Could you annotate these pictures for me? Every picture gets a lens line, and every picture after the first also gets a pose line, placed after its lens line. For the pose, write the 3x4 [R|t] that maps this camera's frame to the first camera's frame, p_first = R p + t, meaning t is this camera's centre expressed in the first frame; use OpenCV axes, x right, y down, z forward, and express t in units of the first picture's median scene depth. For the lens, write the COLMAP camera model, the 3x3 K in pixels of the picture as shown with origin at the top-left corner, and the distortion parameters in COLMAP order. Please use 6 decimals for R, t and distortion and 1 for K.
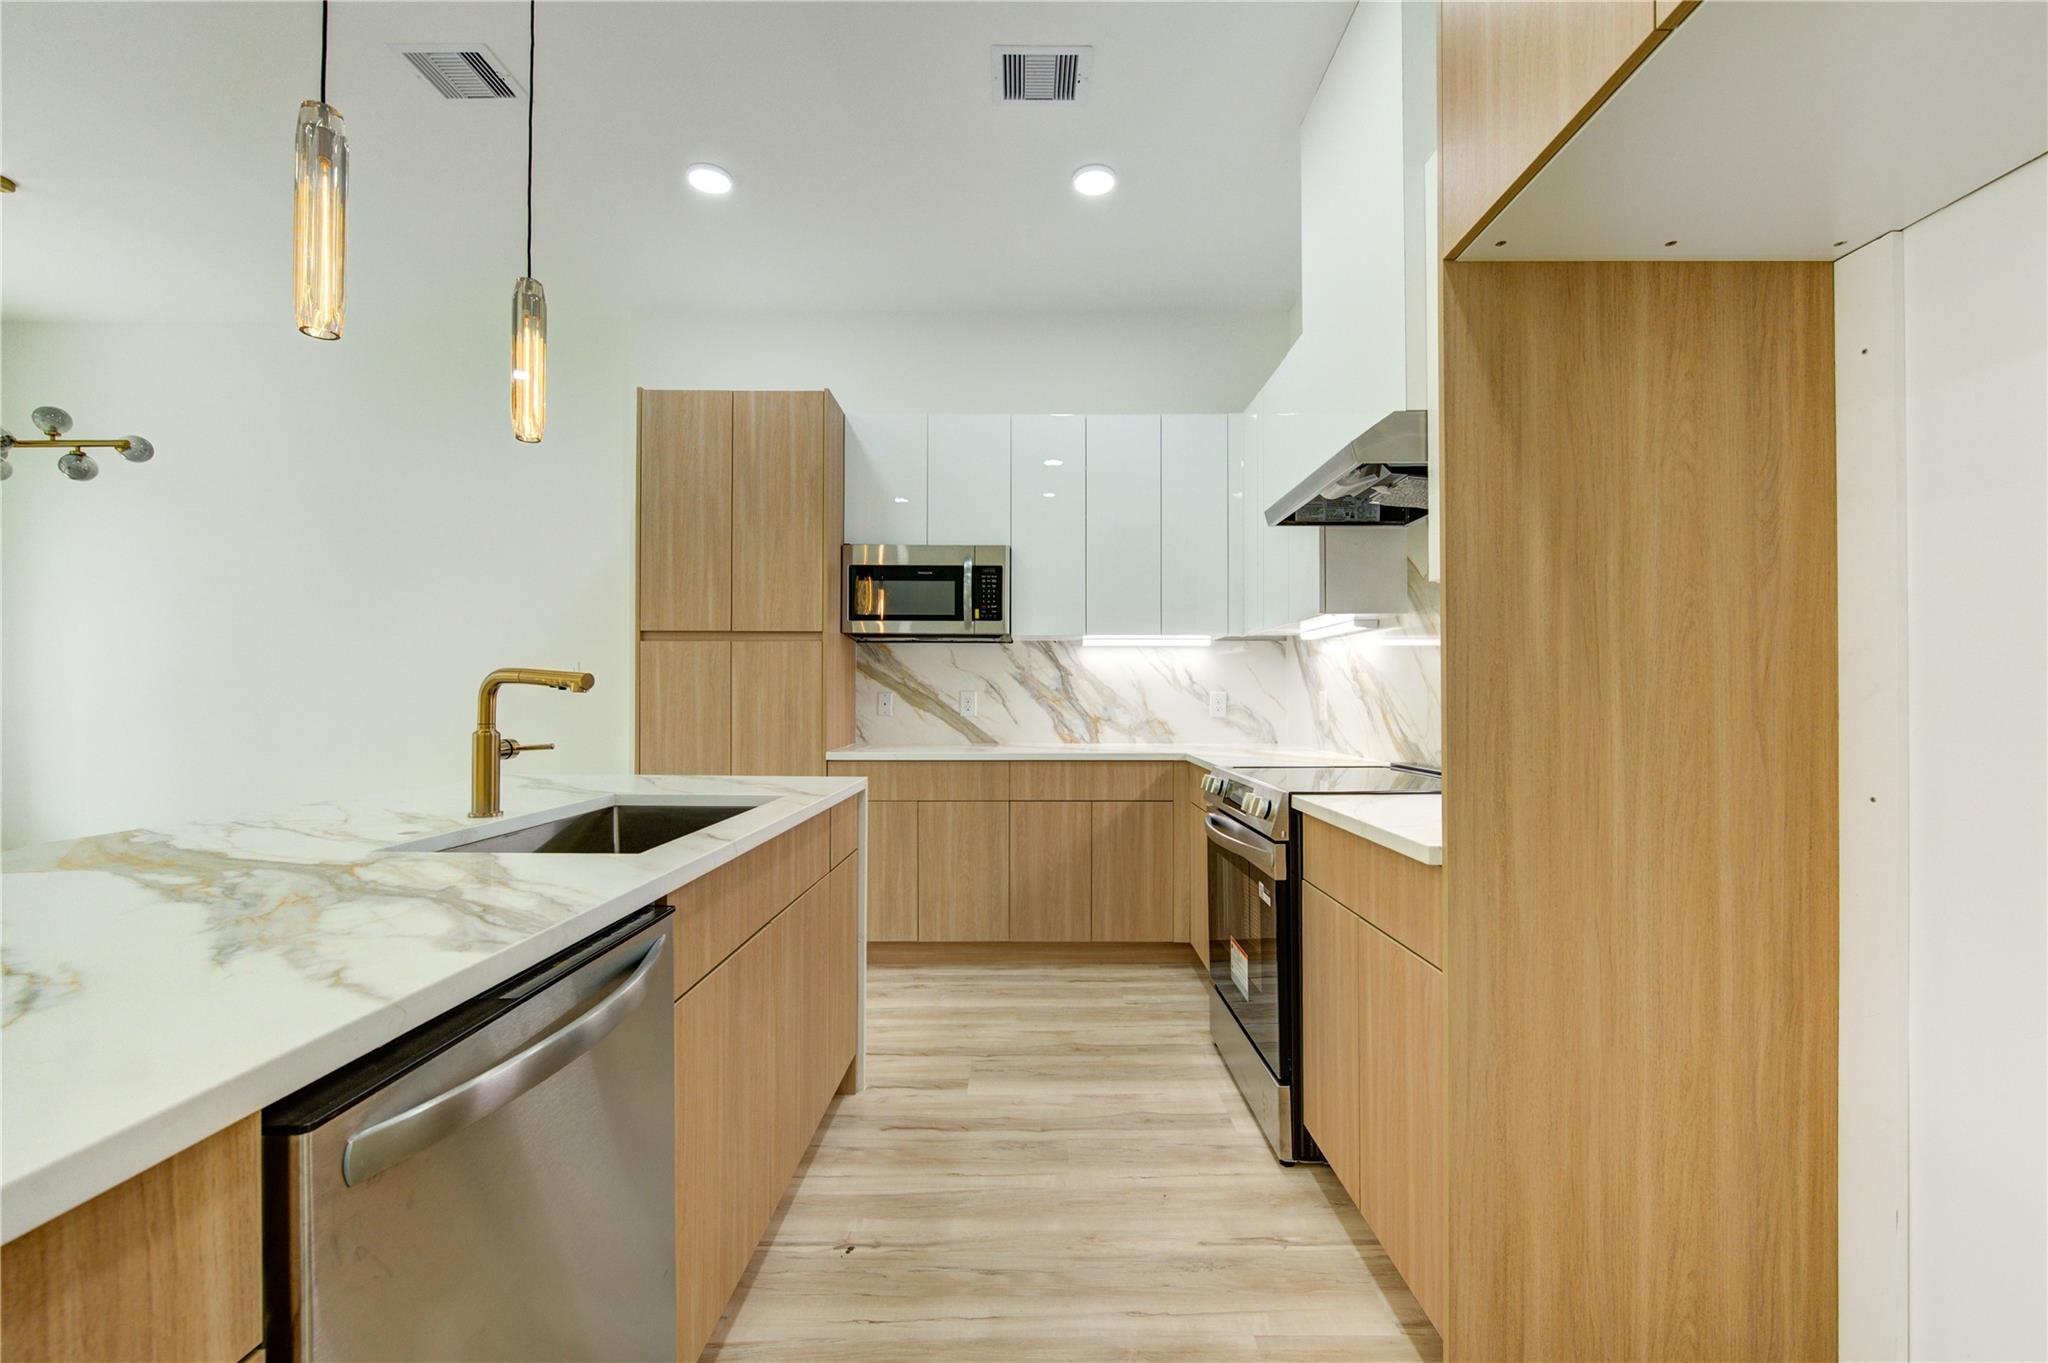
lens RADIAL K [[824.1, 0, 1028.7], [0, 824.1, 689.4], [0, 0, 1]] dist [-0.002741, -0.000282]
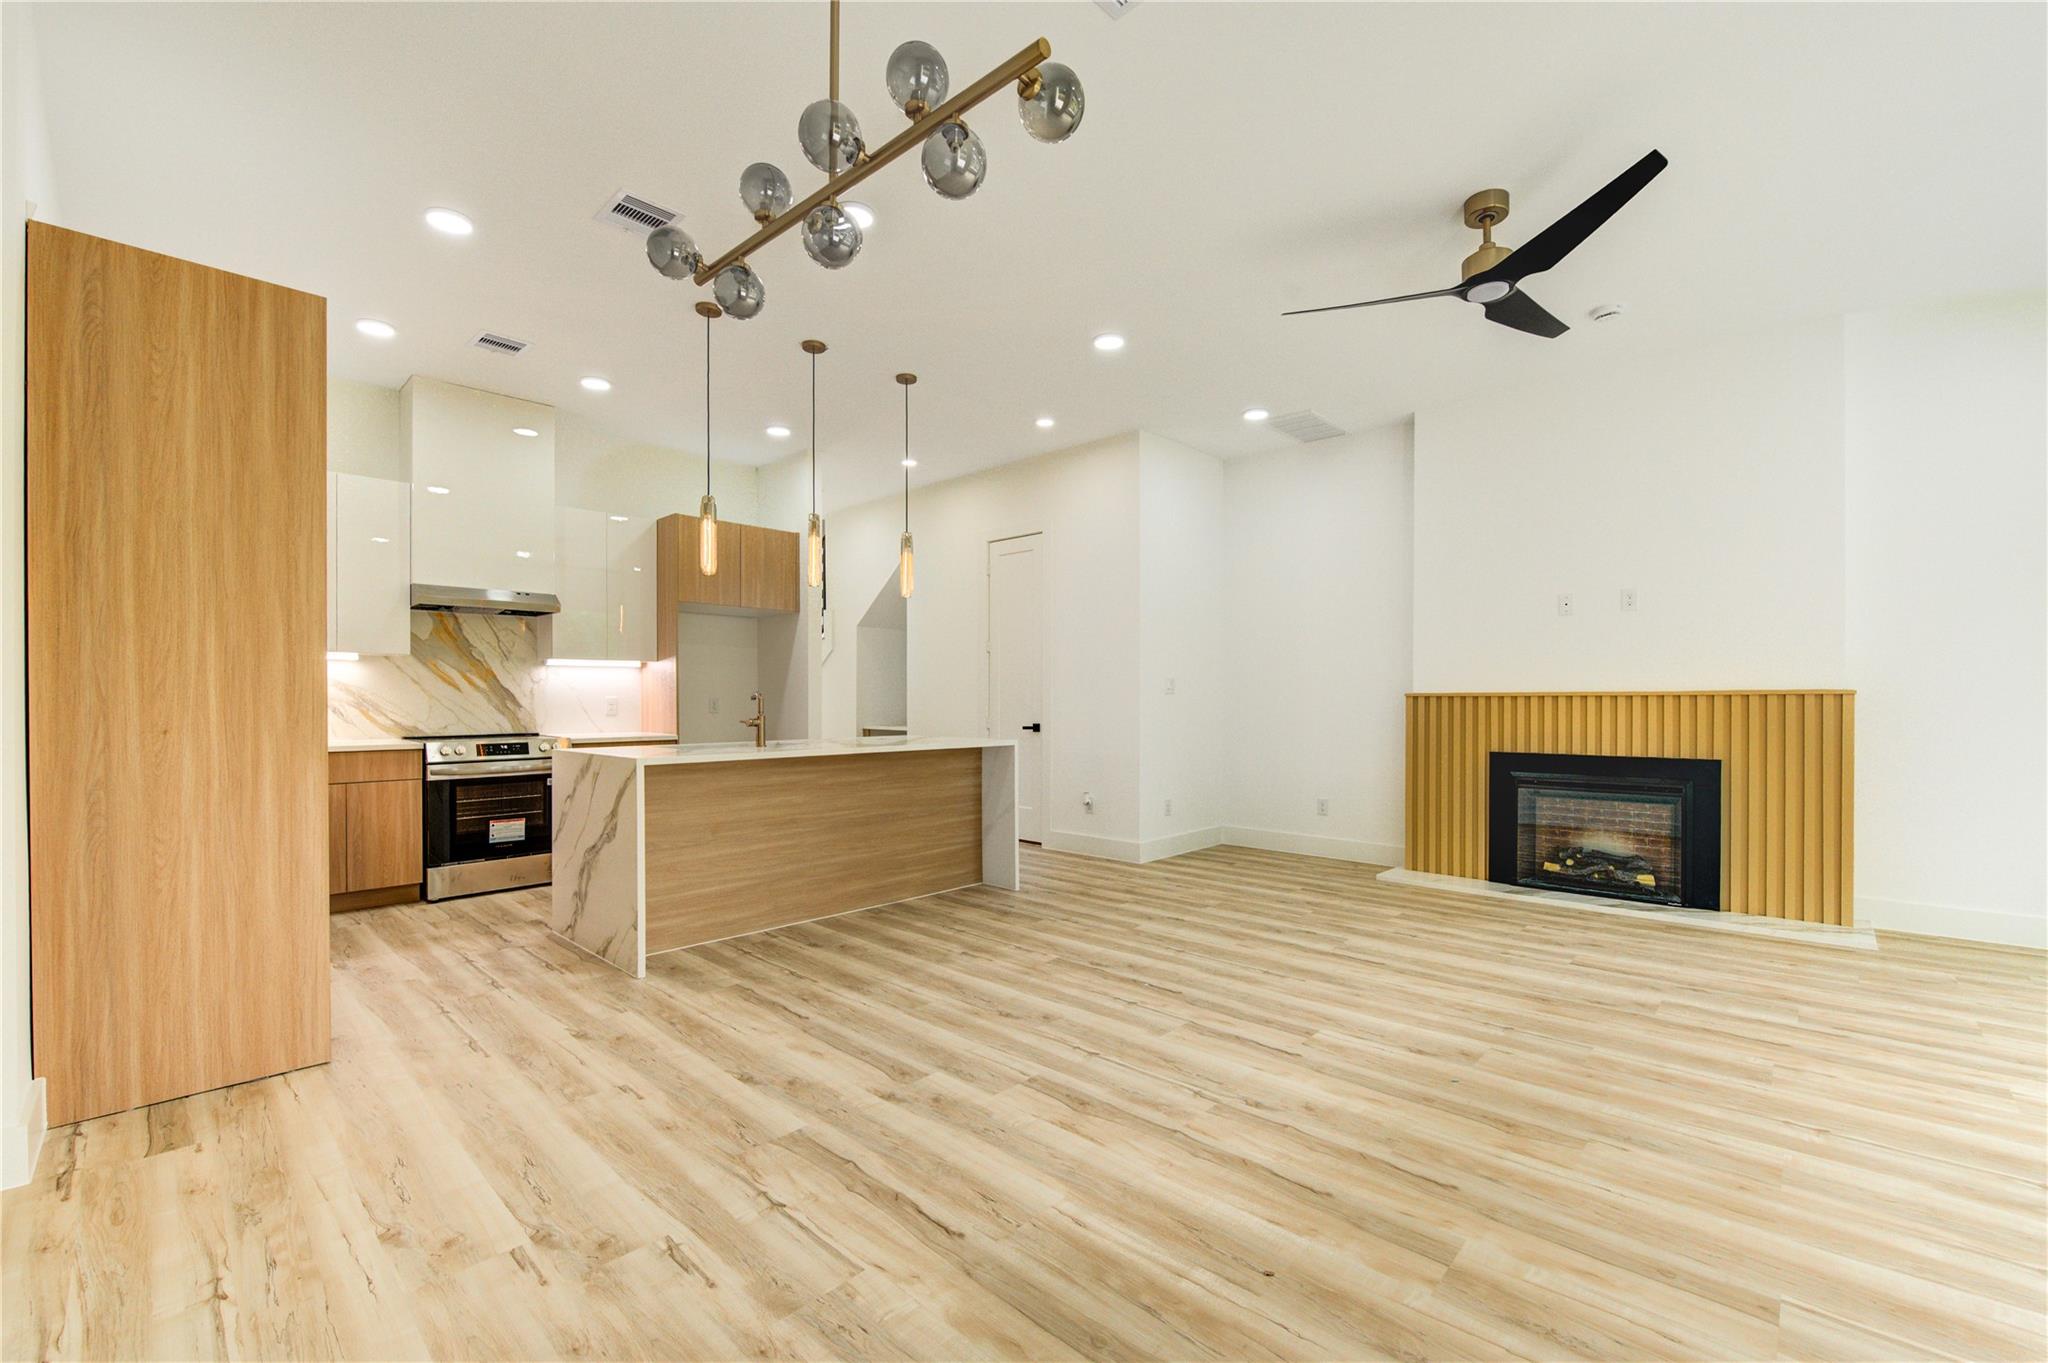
lens RADIAL K [[845.4, 0, 1027.2], [0, 845.4, 704.8], [0, 0, 1]] dist [-0.001577, -0.004737]
pose [[-0.725601, -0.005306, 0.688095, -1.481682], [-0.006382, 0.999979, 0.000980, 0.004280], [-0.688086, -0.003681, -0.725620, 1.118659]]
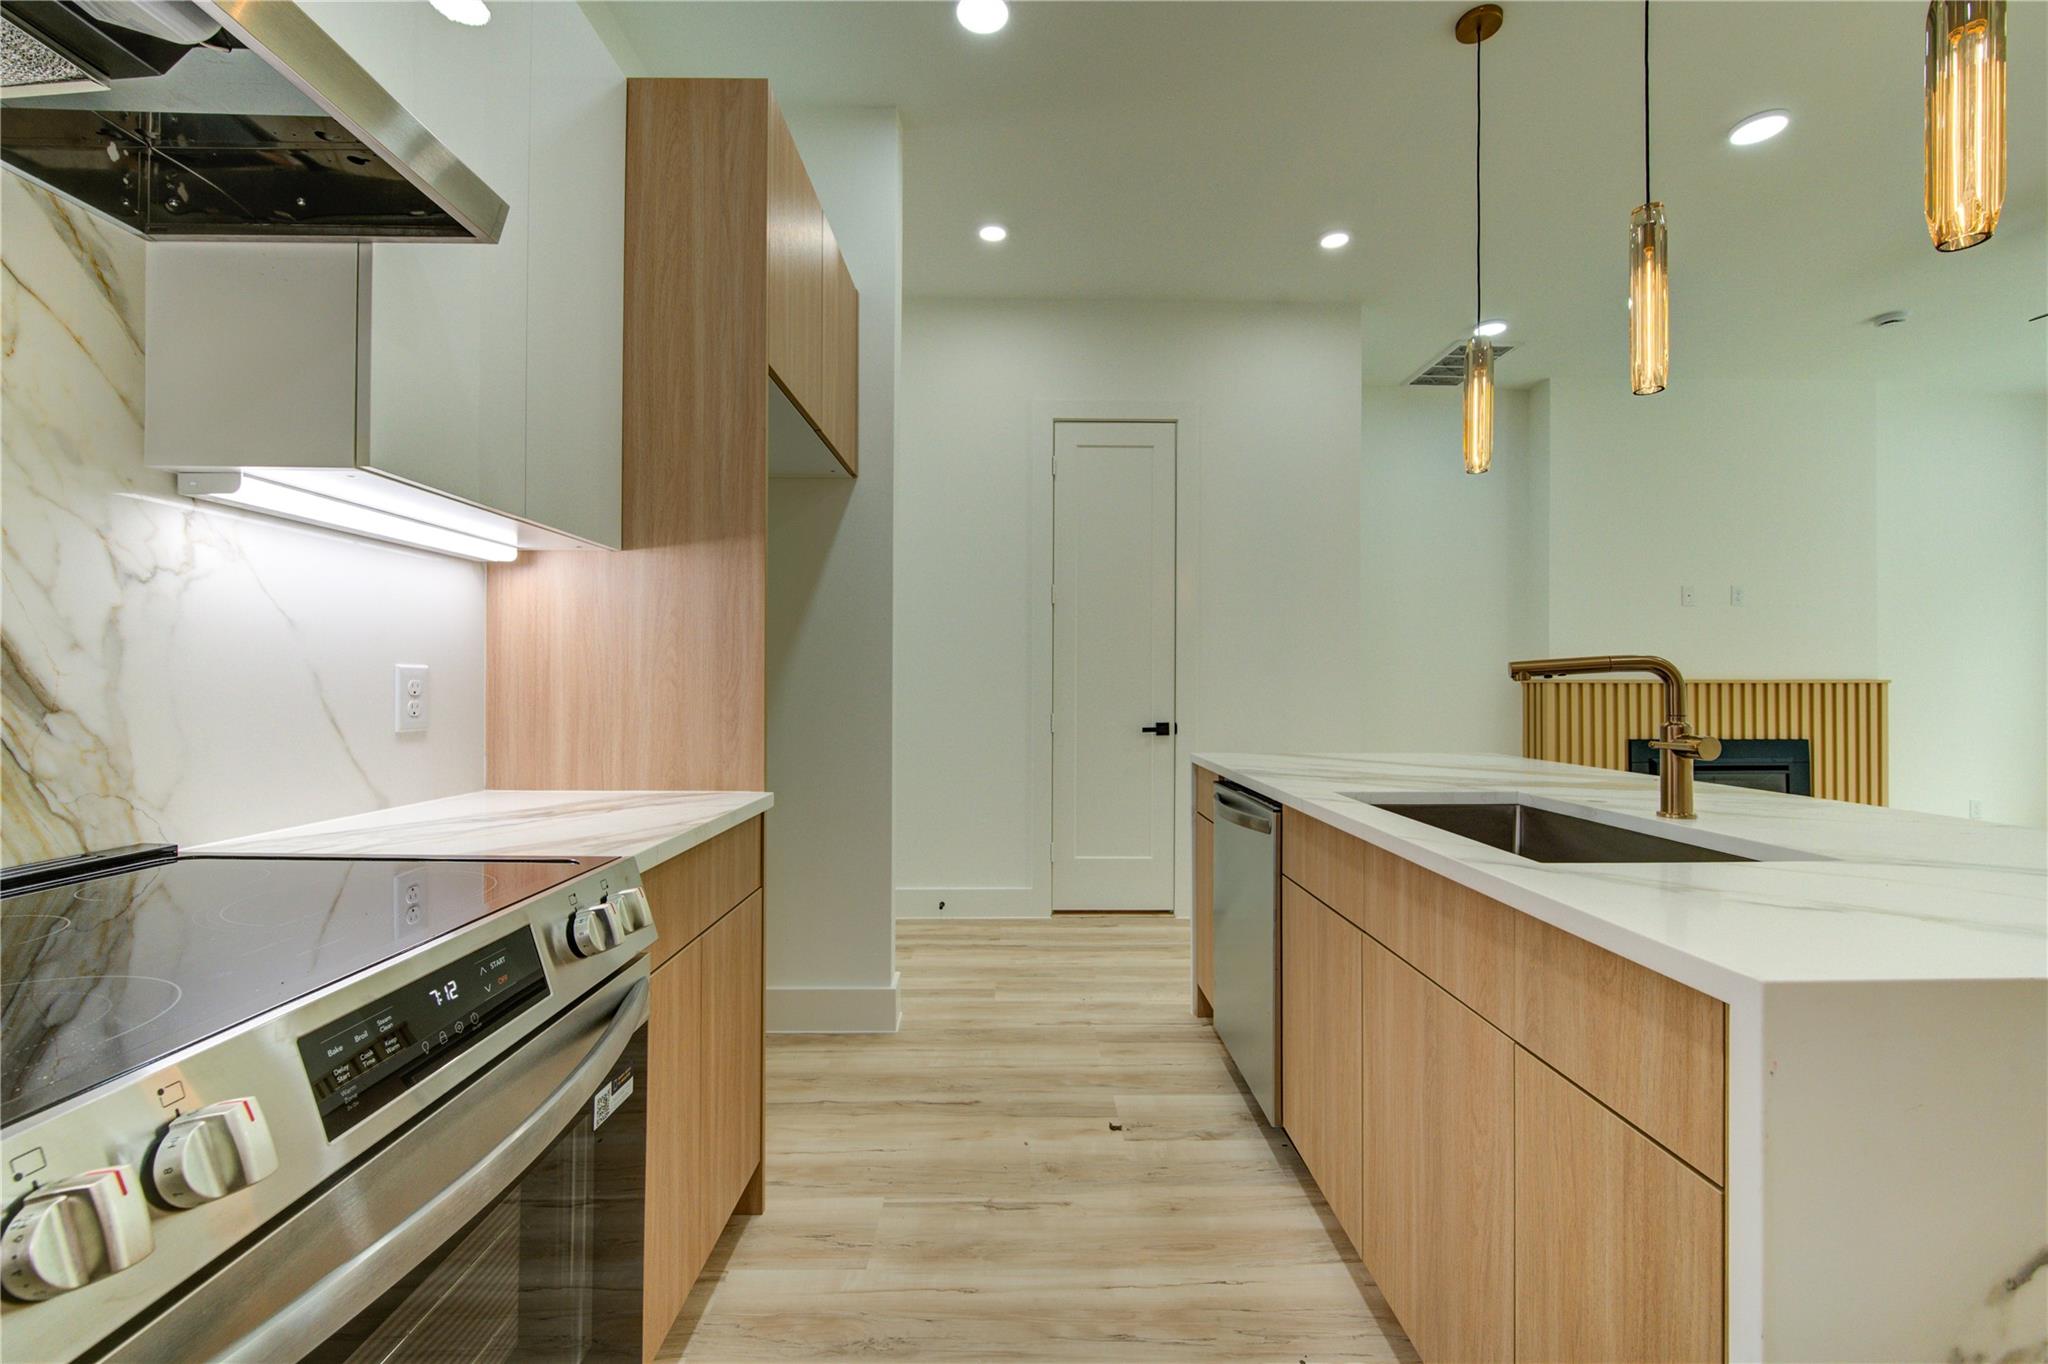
lens RADIAL K [[824.1, 0, 1028.7], [0, 824.1, 689.9], [0, 0, 1]] dist [-0.002741, -0.000282]
pose [[-0.999906, -0.004078, -0.013107, 0.032202], [-0.003999, 0.999974, -0.006045, 0.009617], [0.013131, -0.005992, -0.999896, 0.890325]]
